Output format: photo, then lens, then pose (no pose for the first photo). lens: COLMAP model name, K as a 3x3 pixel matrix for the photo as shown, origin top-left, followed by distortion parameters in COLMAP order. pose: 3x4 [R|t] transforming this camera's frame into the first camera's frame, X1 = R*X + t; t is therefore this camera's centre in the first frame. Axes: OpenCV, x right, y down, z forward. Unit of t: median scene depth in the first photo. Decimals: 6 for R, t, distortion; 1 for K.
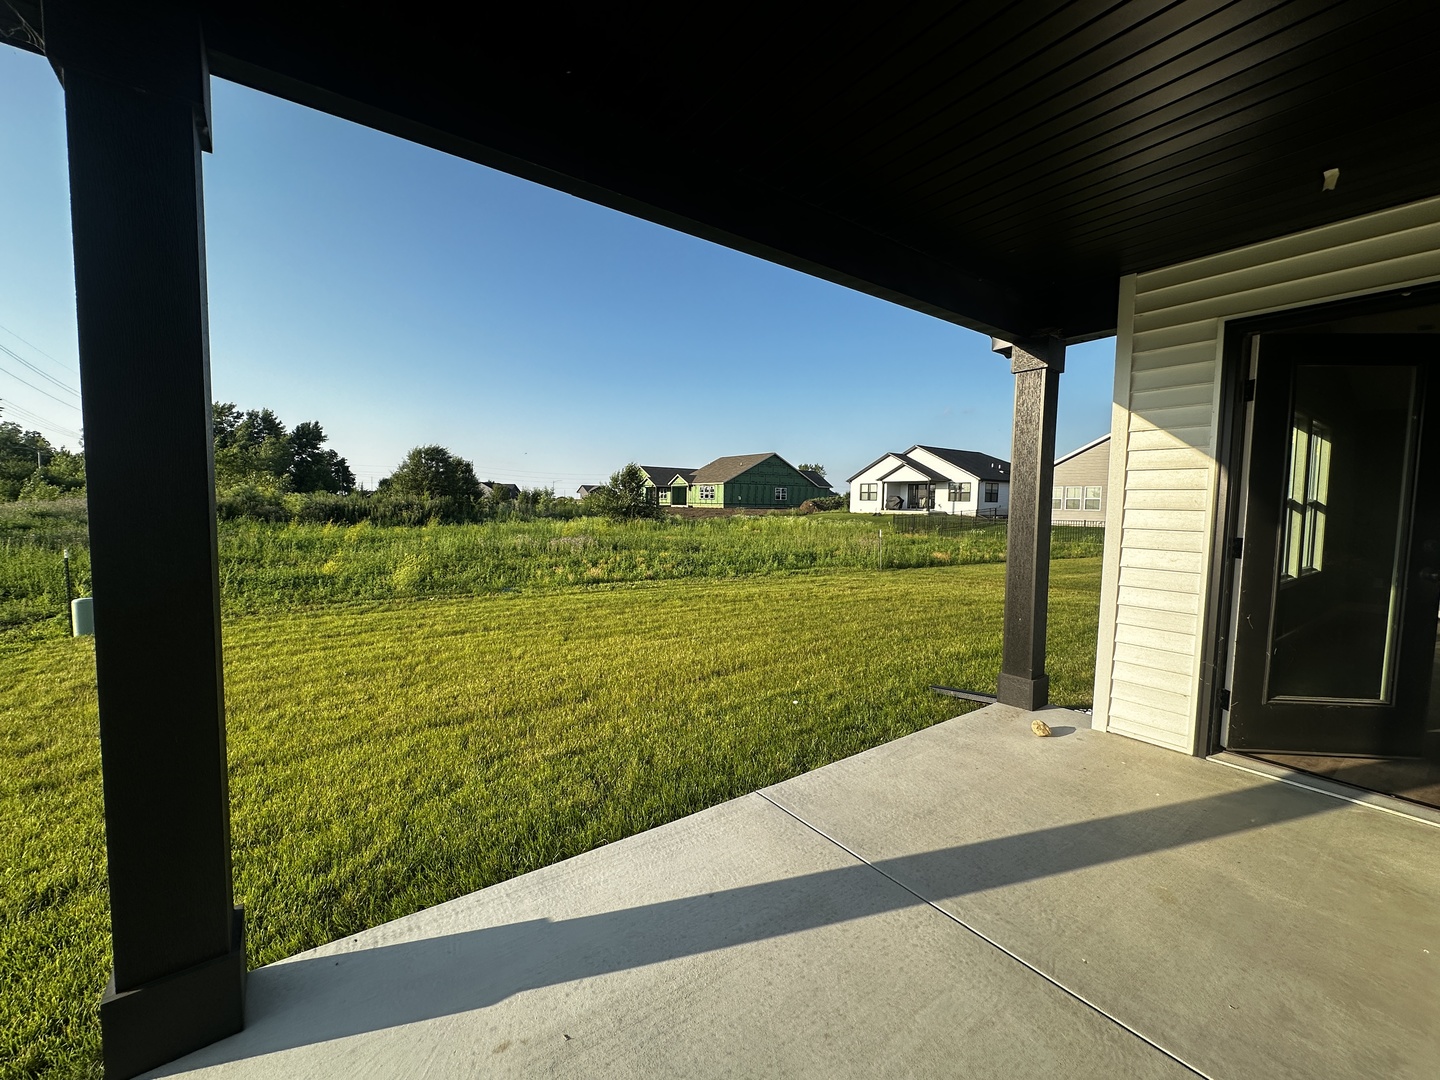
lens RADIAL K [[571.4, 0, 725.4], [0, 571.4, 538.8], [0, 0, 1]] dist [-0.002316, -0.000101]
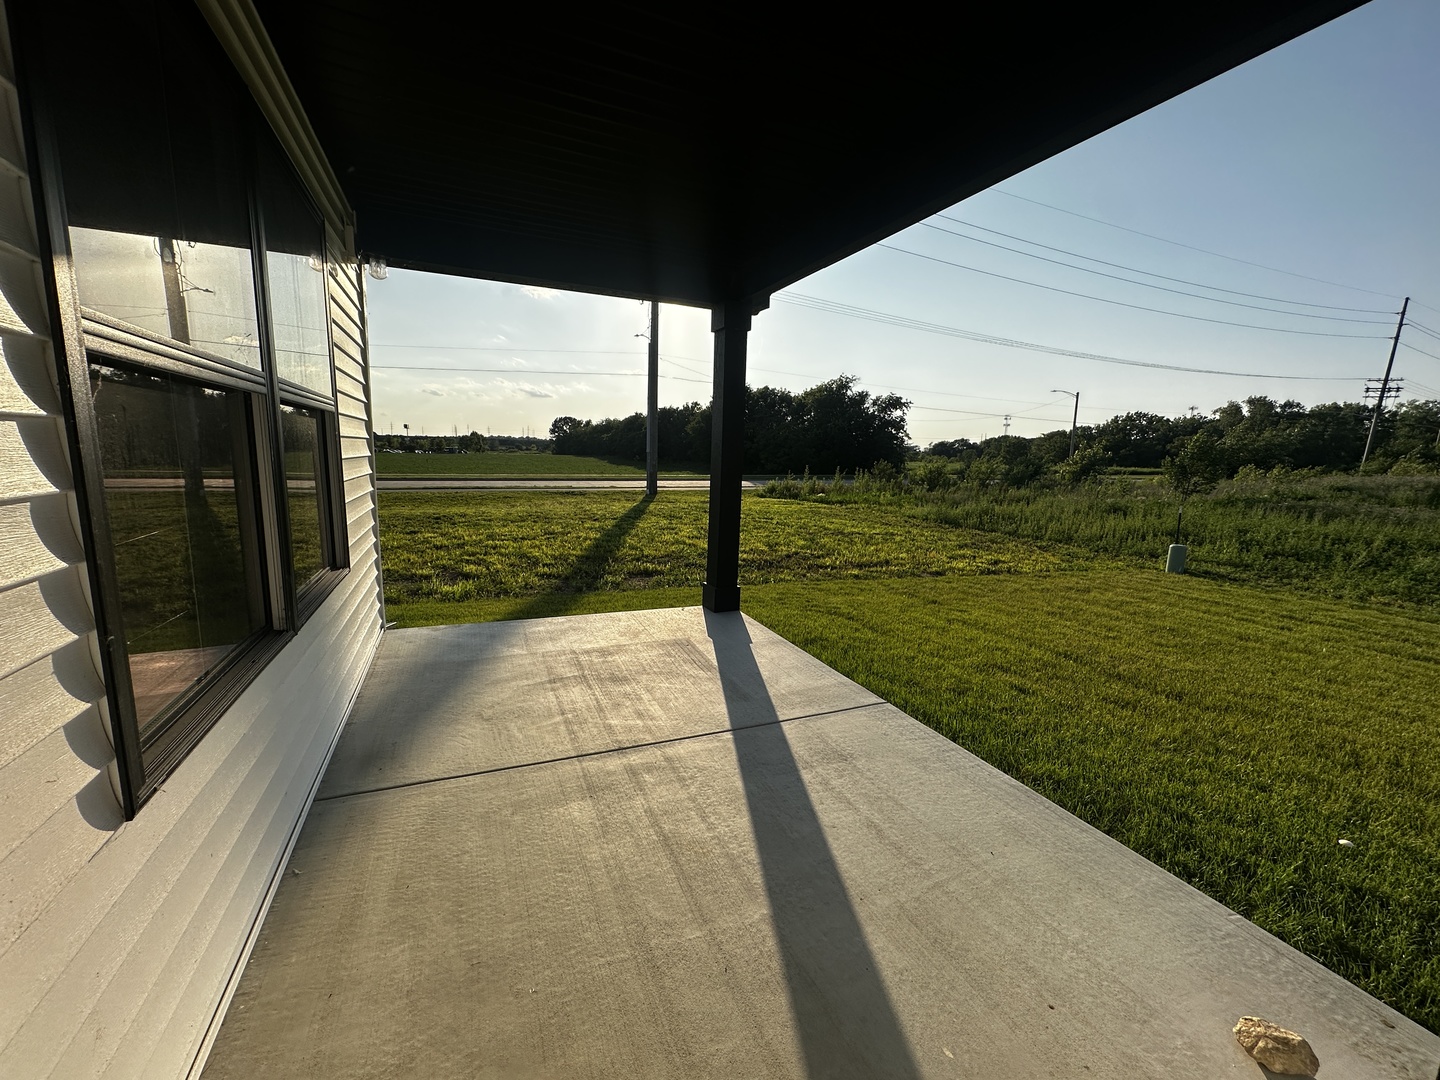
lens RADIAL K [[571.4, 0, 721.5], [0, 571.4, 545.2], [0, 0, 1]] dist [-0.002316, -0.000101]
pose [[-0.206910, 0.140966, -0.968151, 0.864756], [-0.095692, 0.981905, 0.163420, -0.016611], [0.973669, 0.126458, -0.189676, 0.618139]]
